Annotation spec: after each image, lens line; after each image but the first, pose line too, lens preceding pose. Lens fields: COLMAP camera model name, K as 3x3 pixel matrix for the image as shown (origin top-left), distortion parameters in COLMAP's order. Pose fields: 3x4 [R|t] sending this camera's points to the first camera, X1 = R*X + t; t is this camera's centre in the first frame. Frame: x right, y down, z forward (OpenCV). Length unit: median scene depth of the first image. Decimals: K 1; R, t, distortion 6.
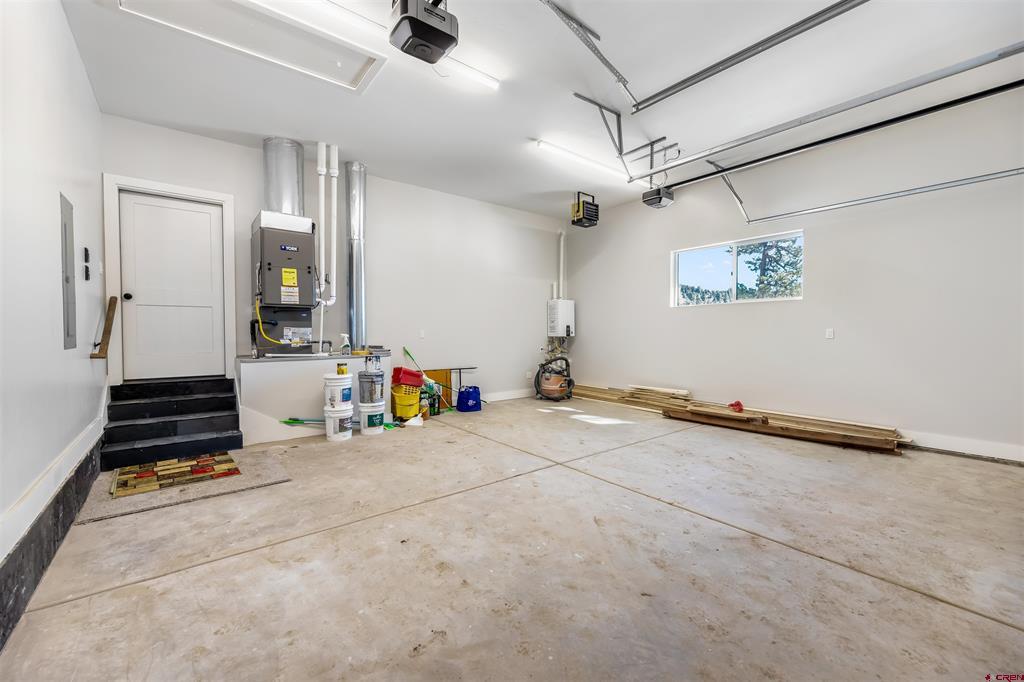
lens RADIAL K [[415.2, 0, 509.6], [0, 415.2, 342.3], [0, 0, 1]] dist [-0.000949, -0.000444]
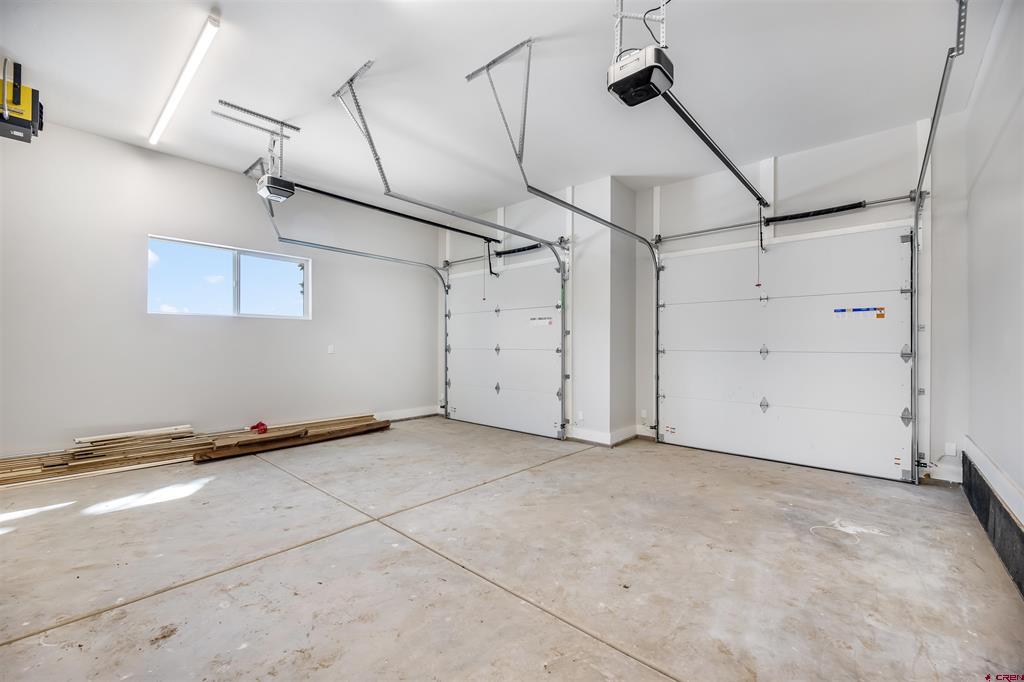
lens RADIAL K [[415.2, 0, 509.6], [0, 415.2, 342.3], [0, 0, 1]] dist [-0.000949, -0.000444]
pose [[-0.172812, 0.007468, 0.984927, -0.887060], [0.020985, 0.999772, -0.003898, -0.042504], [-0.984731, 0.019995, -0.172929, 1.119536]]
